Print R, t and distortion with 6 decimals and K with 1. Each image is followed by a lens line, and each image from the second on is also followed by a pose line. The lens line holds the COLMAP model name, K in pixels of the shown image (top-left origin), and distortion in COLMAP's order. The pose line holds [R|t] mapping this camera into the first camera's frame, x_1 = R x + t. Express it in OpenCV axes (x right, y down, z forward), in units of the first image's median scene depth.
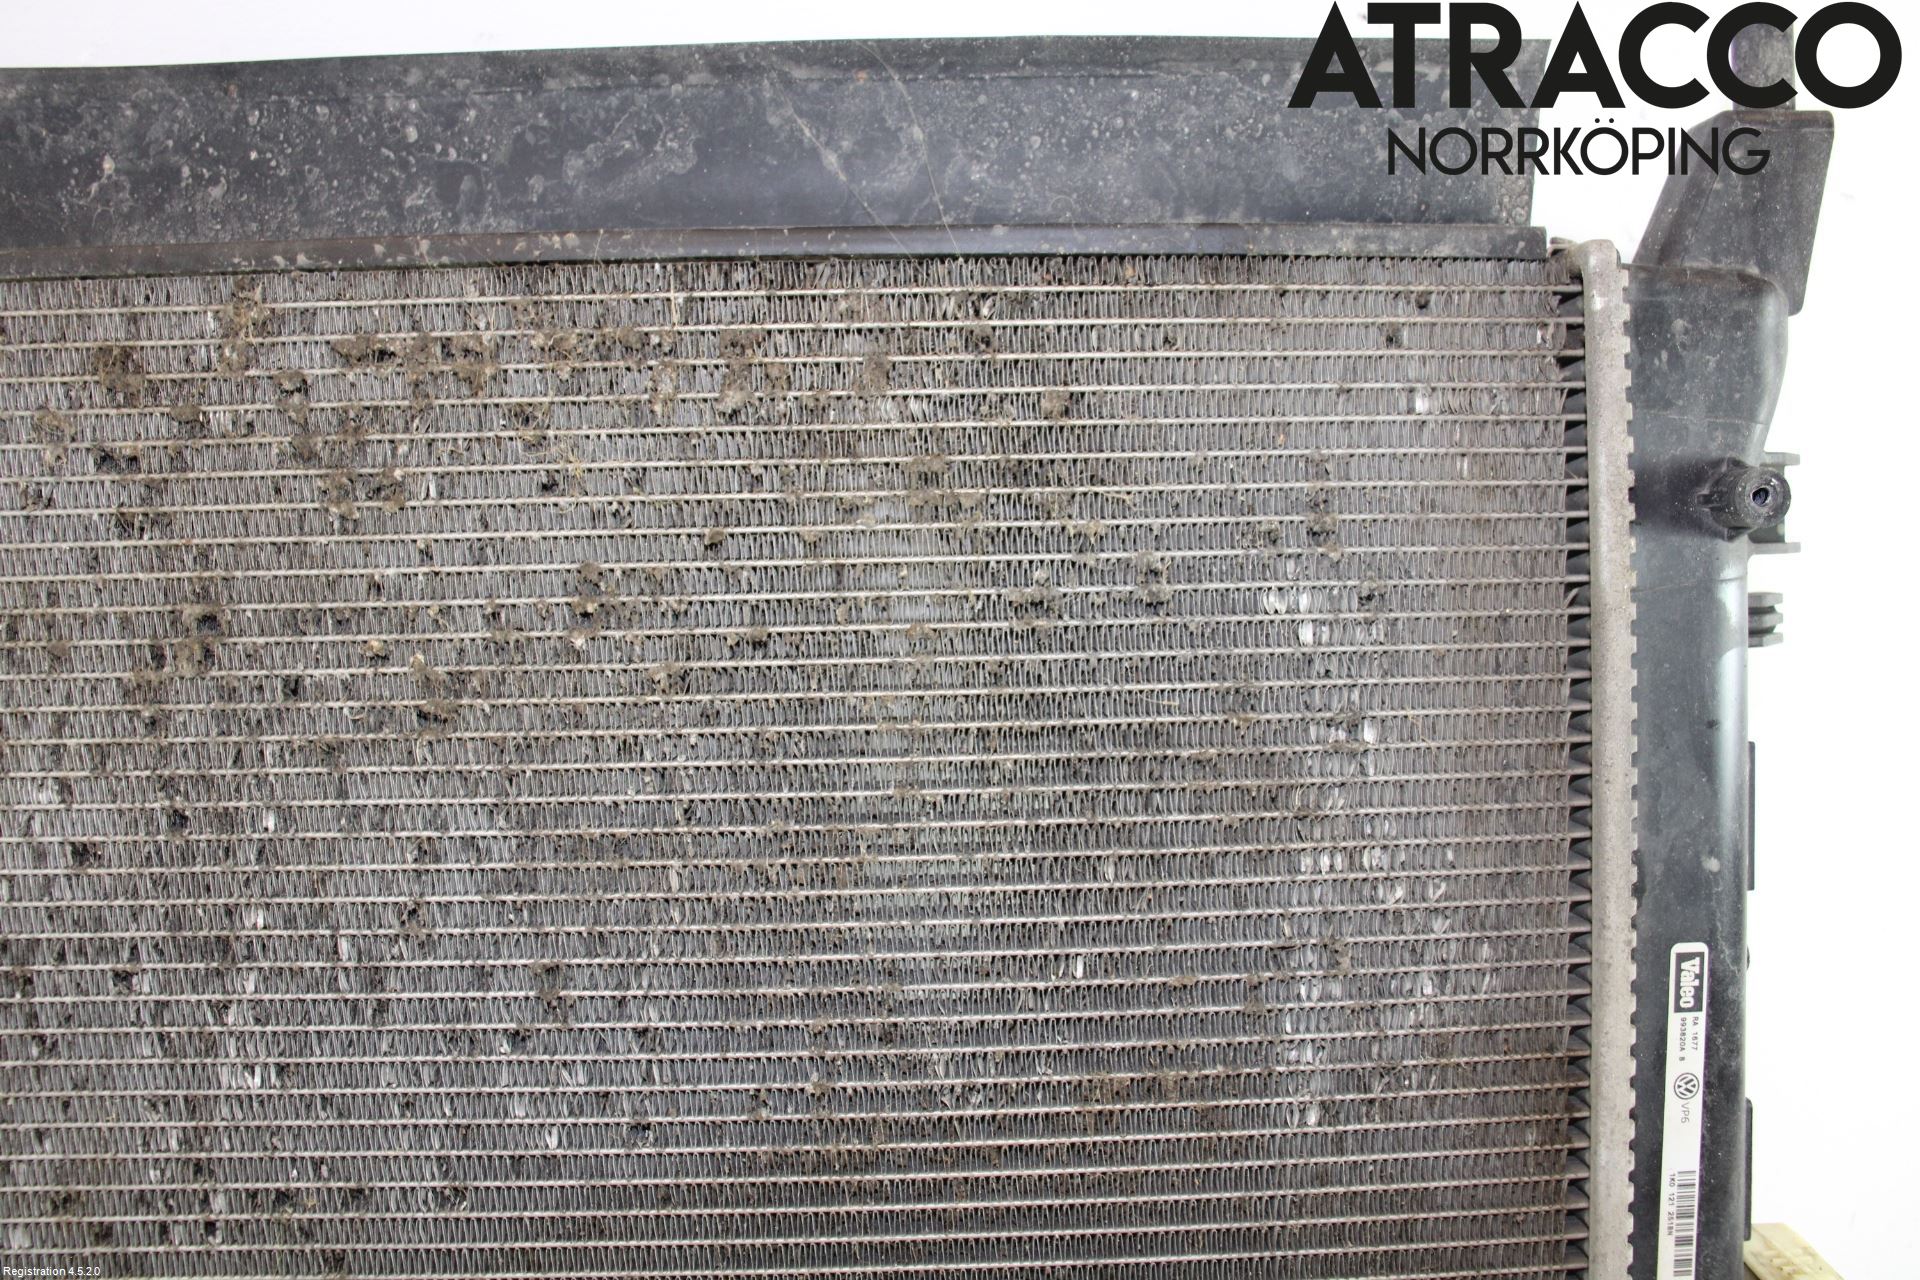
lens RADIAL K [[1854.6, 0, 936.9], [0, 1854.6, 700.9], [0, 0, 1]] dist [-0.045289, 0.000000]
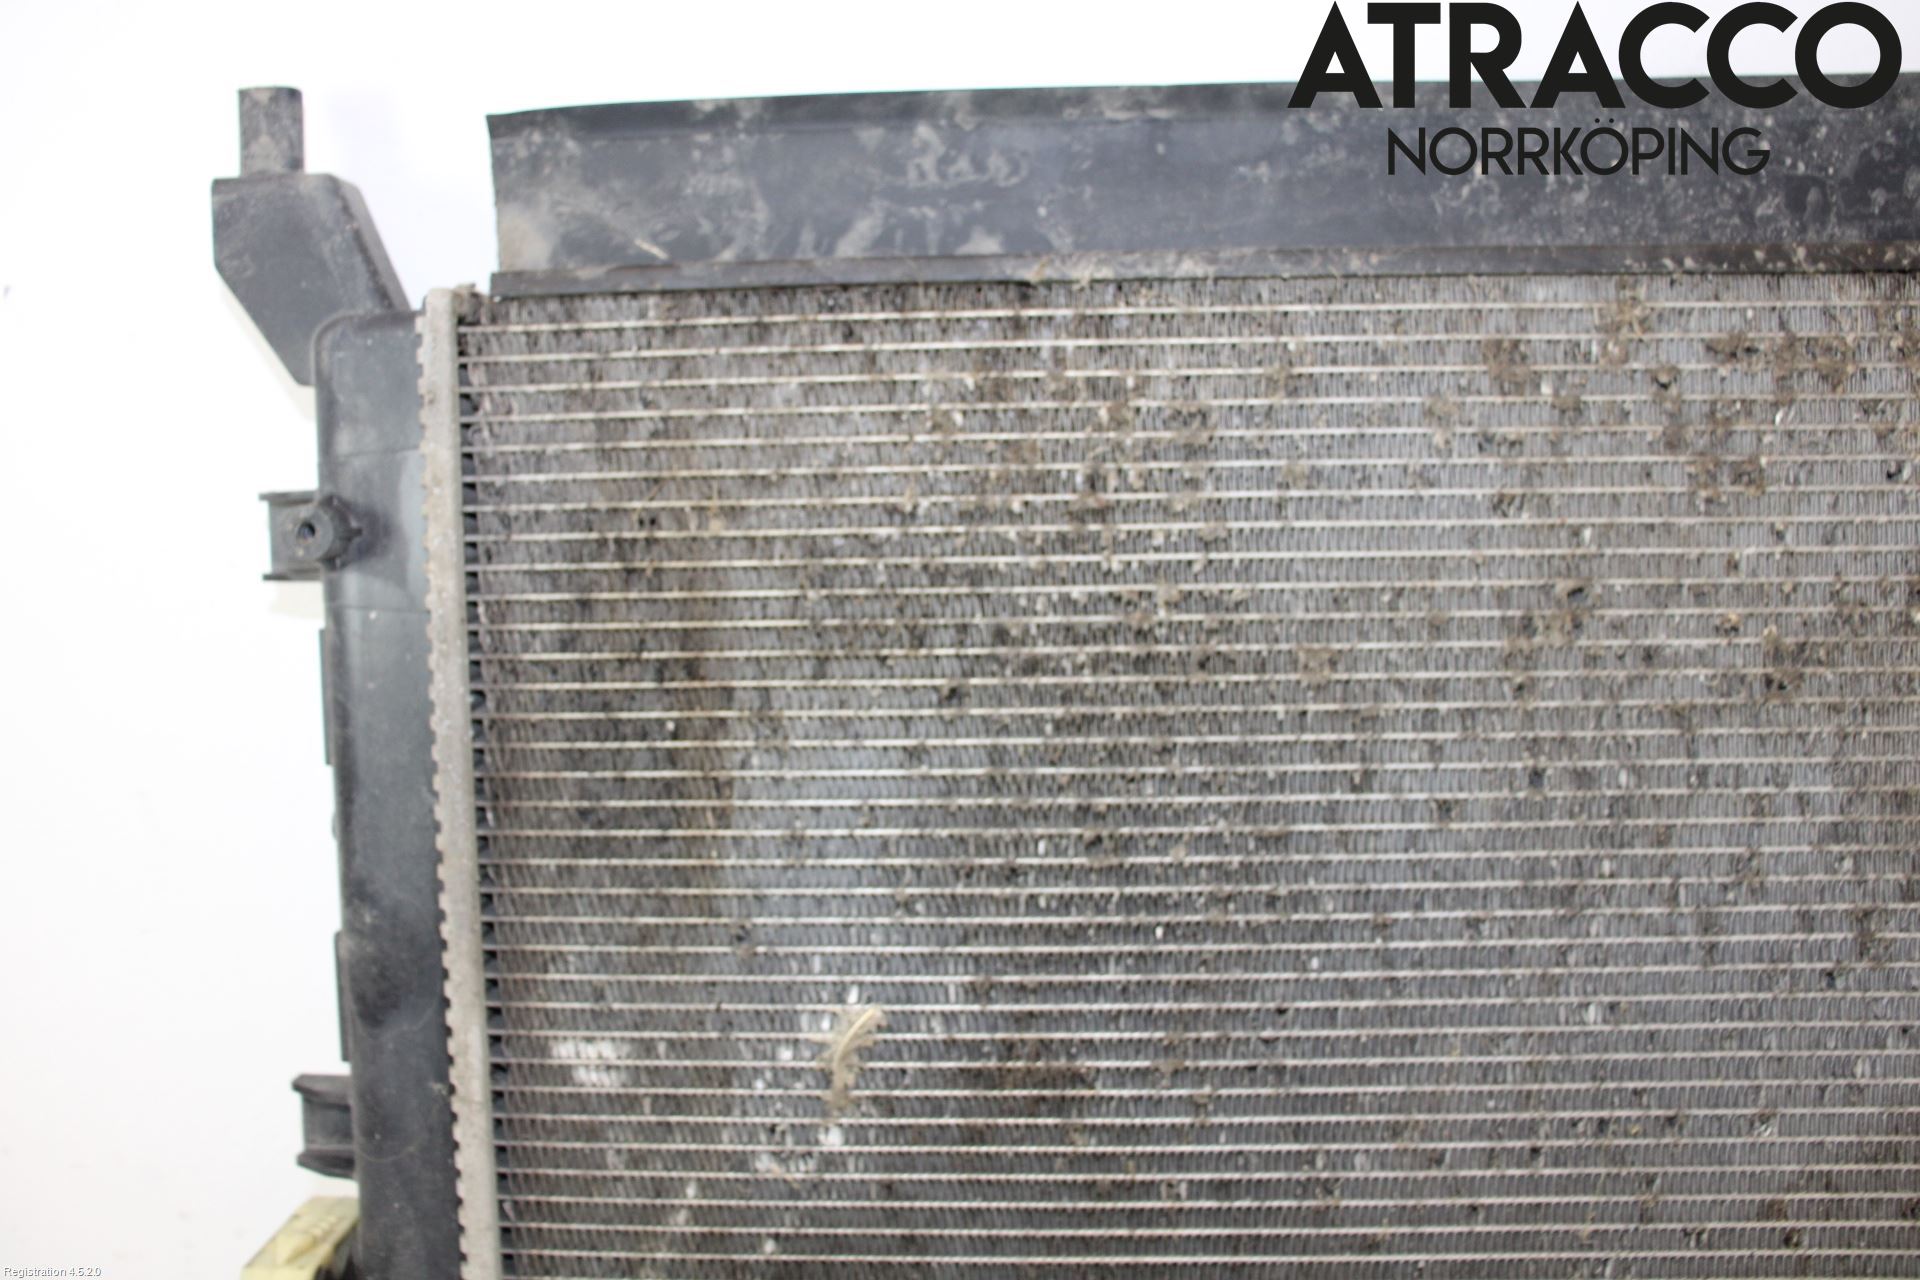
lens RADIAL K [[1854.6, 0, 867.6], [0, 1854.6, 741.0], [0, 0, 1]] dist [-0.045289, 0.000000]
pose [[0.999991, 0.002628, 0.003254, -0.806895], [-0.002697, 0.999764, 0.021560, 0.020441], [-0.003197, -0.021569, 0.999762, -0.084412]]
